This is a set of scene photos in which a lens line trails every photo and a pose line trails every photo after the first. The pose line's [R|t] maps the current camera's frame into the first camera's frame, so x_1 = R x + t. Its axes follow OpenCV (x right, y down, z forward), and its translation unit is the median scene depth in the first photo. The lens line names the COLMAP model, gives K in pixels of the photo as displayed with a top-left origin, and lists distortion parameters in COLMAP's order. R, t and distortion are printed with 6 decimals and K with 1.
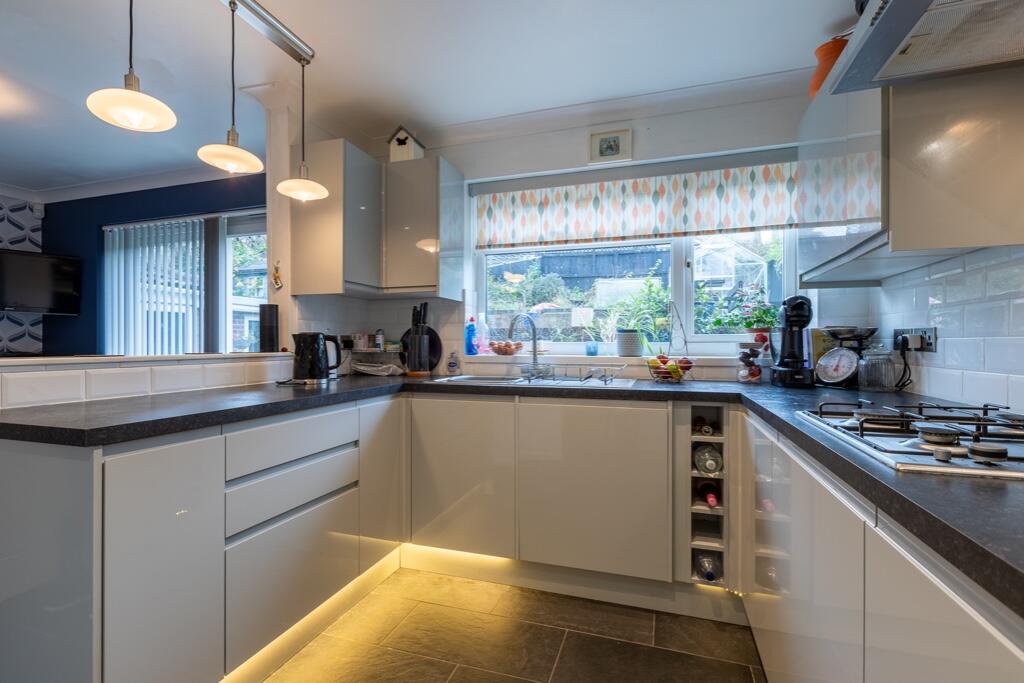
lens RADIAL K [[465.6, 0, 513.5], [0, 465.6, 349.1], [0, 0, 1]] dist [-0.000221, -0.000167]
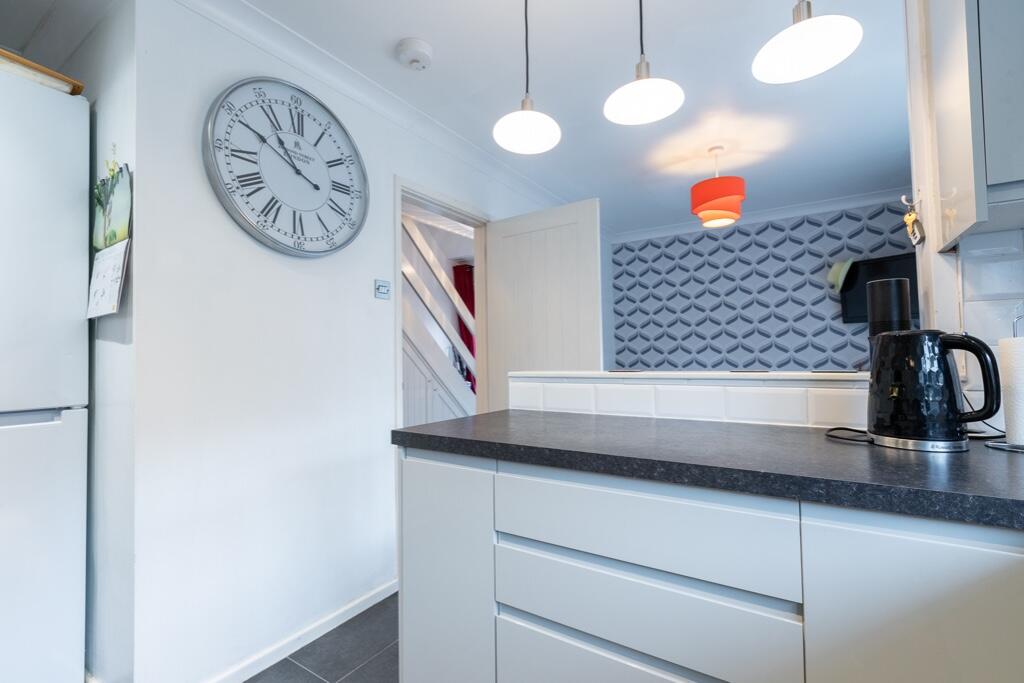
lens RADIAL K [[450.1, 0, 502.1], [0, 450.1, 341.7], [0, 0, 1]] dist [0.000271, 0.000063]
pose [[-0.284585, -0.029068, -0.958210, 0.069724], [0.001279, 0.999528, -0.030701, -0.011138], [0.958650, -0.009963, -0.284413, 0.594944]]
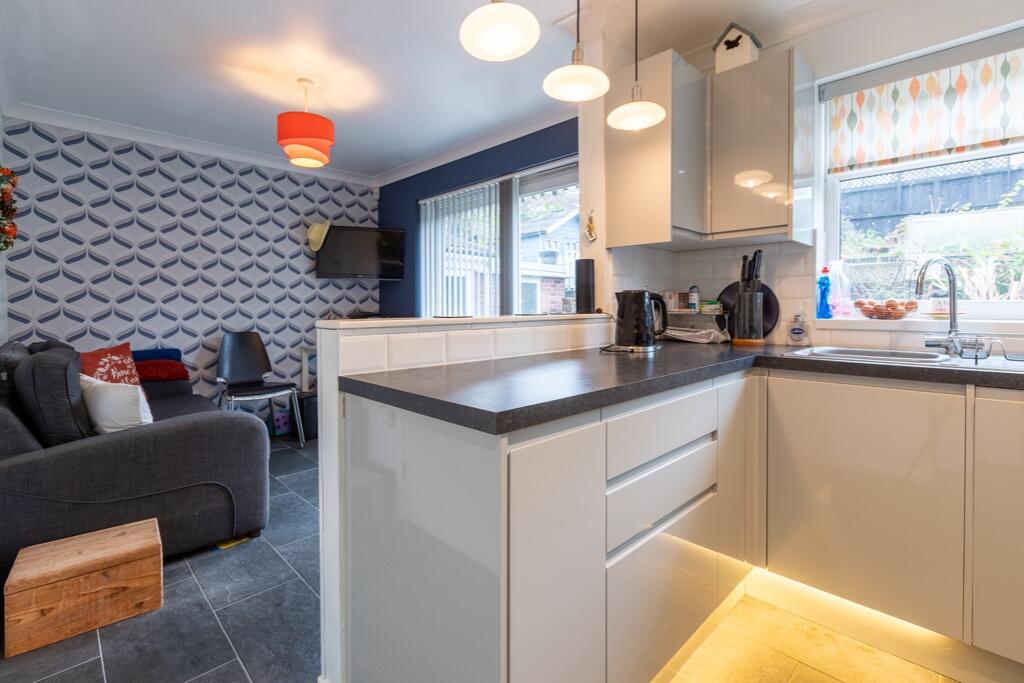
lens RADIAL K [[467.9, 0, 499.2], [0, 467.9, 322.8], [0, 0, 1]] dist [0.000408, 0.000051]
pose [[0.876155, 0.015392, -0.481783, -0.193624], [-0.002496, 0.999622, 0.027395, 0.000316], [0.482022, -0.022800, 0.875862, 0.113608]]
